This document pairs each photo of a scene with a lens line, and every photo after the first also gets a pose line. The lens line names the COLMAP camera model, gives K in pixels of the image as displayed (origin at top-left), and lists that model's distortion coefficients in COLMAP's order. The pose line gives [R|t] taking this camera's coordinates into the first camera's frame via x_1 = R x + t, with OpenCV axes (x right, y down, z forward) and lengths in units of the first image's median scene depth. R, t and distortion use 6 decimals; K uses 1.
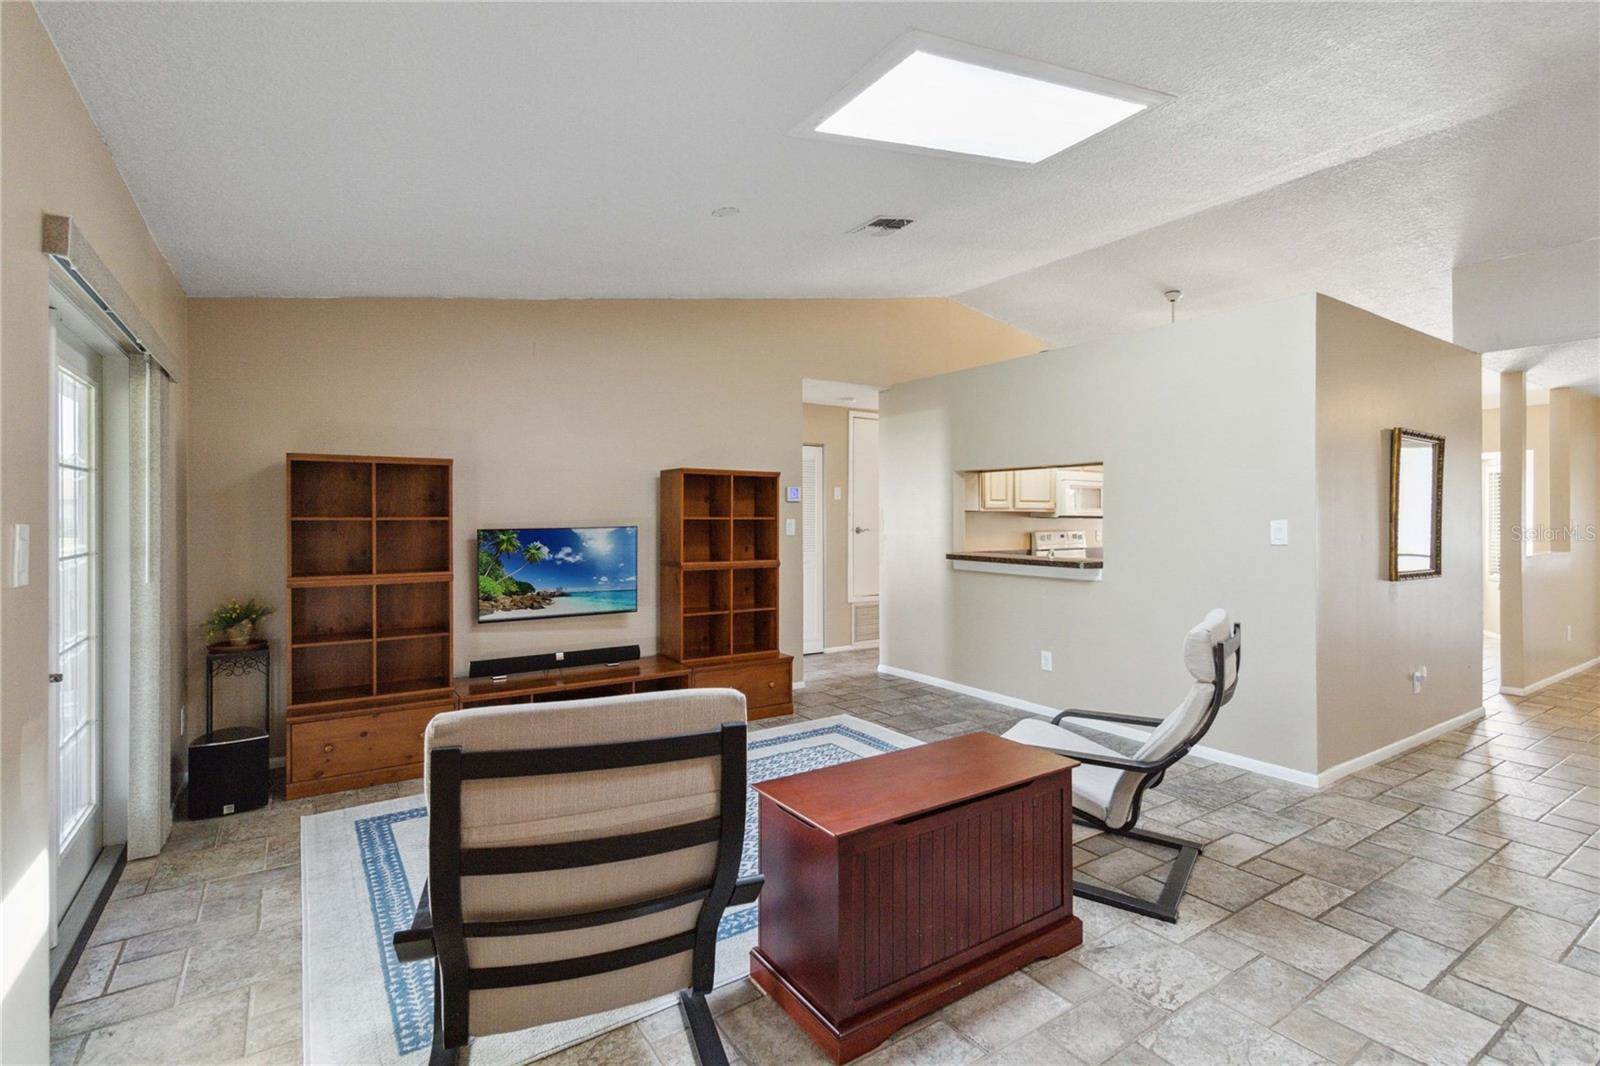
lens RADIAL K [[749.7, 0, 799.0], [0, 749.7, 514.9], [0, 0, 1]] dist [0.003296, -0.001448]
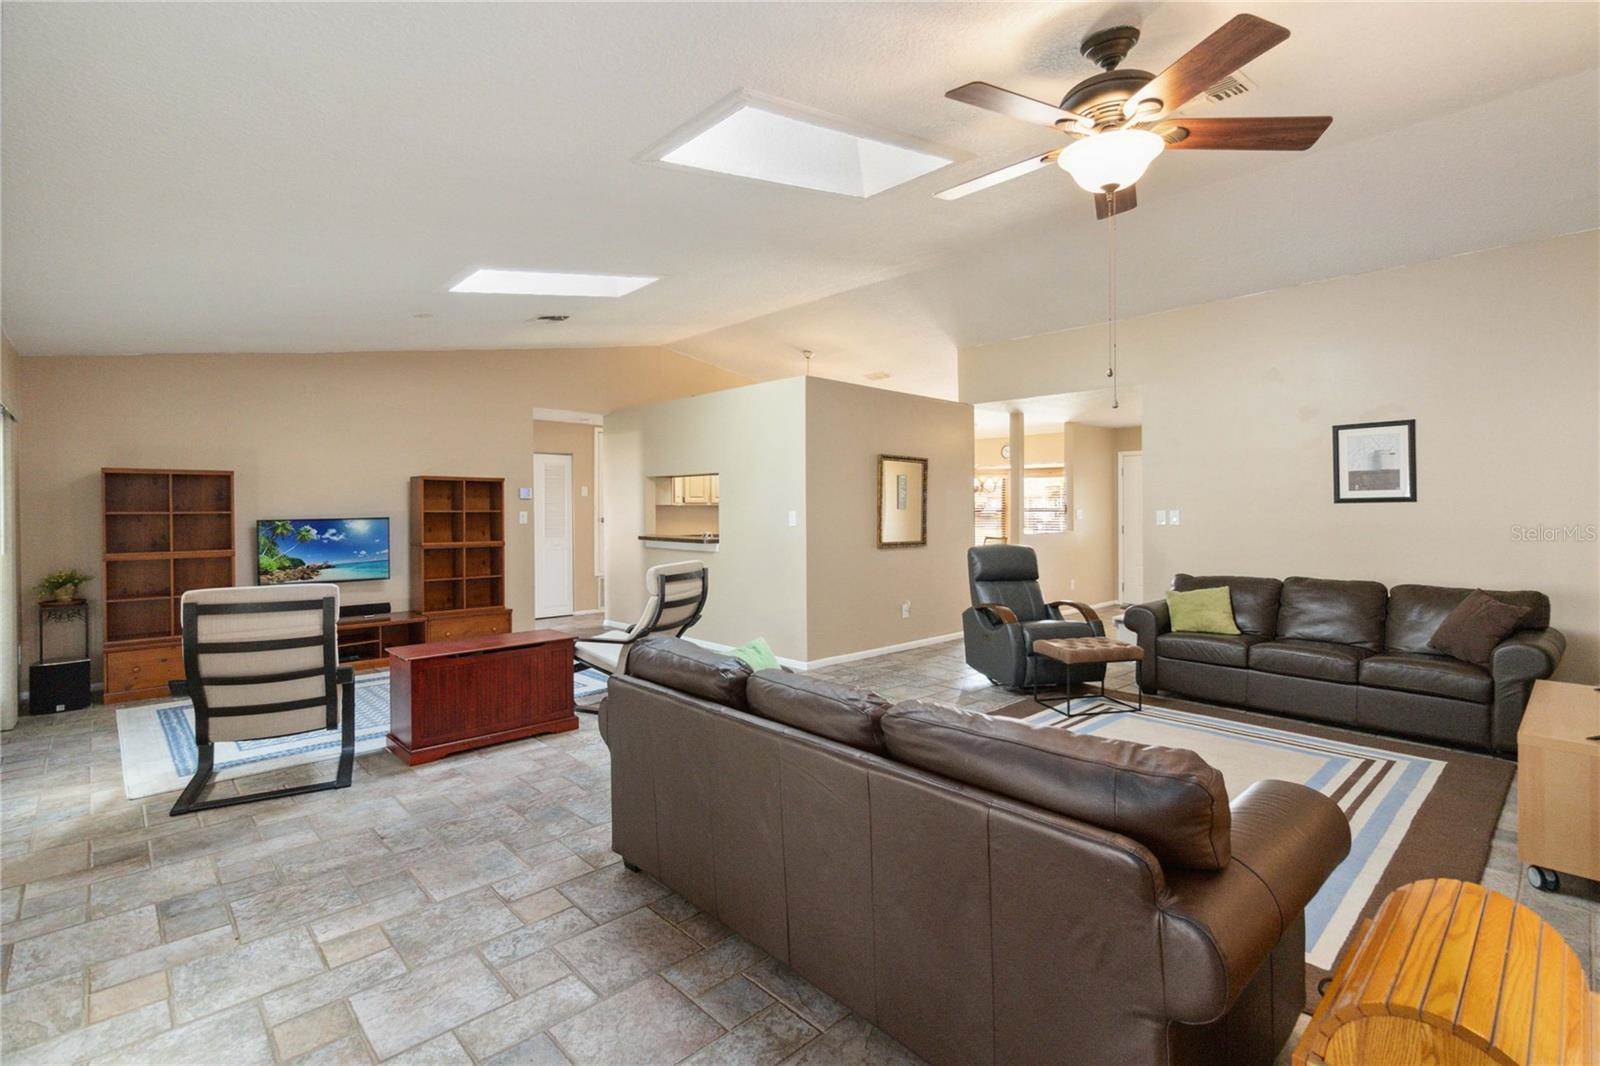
lens RADIAL K [[749.7, 0, 810.4], [0, 749.7, 510.8], [0, 0, 1]] dist [0.003296, -0.001448]
pose [[0.984831, -0.004438, 0.173461, 0.336517], [0.003463, 0.999976, 0.005924, -0.002517], [-0.173483, -0.005234, 0.984823, -0.542291]]
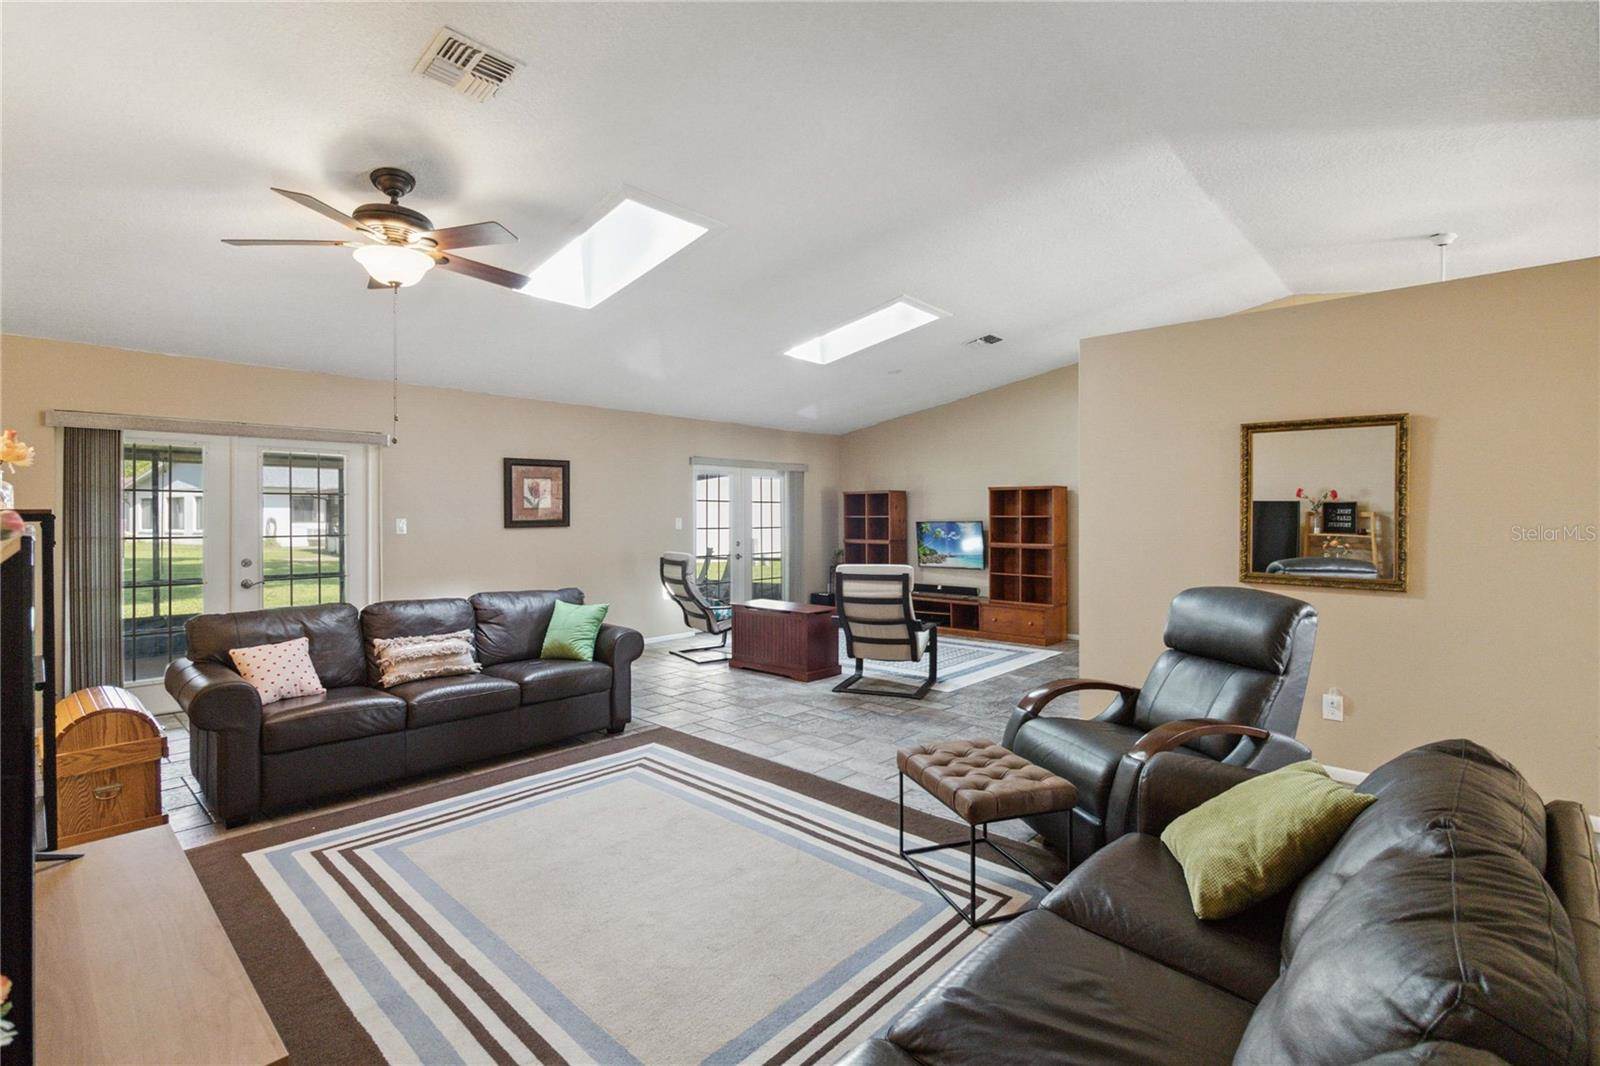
lens RADIAL K [[749.7, 0, 810.9], [0, 749.7, 522.3], [0, 0, 1]] dist [0.003296, -0.001448]
pose [[0.223611, 0.005089, -0.974665, 1.529572], [0.003130, 0.999977, 0.005939, 0.006283], [0.974674, -0.004378, 0.223590, 0.239312]]
